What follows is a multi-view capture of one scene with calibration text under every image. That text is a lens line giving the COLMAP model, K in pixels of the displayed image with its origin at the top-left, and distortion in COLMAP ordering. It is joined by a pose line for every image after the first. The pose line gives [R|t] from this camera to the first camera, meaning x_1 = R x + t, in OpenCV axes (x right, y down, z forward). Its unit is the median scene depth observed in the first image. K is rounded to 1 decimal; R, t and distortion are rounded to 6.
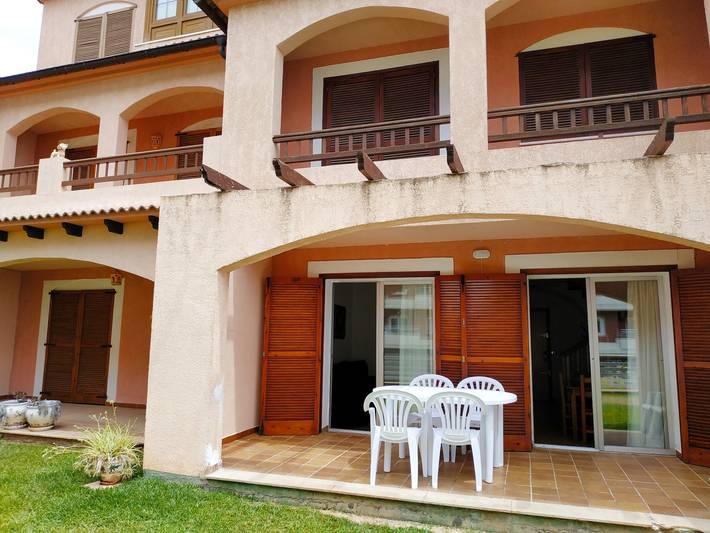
lens RADIAL K [[531.2, 0, 355.4], [0, 531.2, 261.4], [0, 0, 1]] dist [-0.004669, -0.011958]
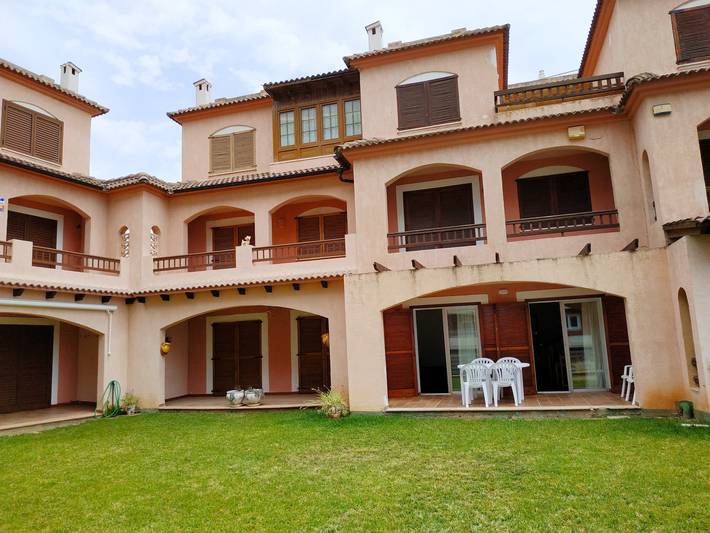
lens RADIAL K [[531.2, 0, 354.9], [0, 531.2, 269.6], [0, 0, 1]] dist [-0.004669, -0.011958]
pose [[0.997827, -0.054577, 0.036926, -0.367100], [0.054538, 0.998510, 0.002087, -0.132354], [-0.036984, -0.000069, 0.999316, -0.889520]]
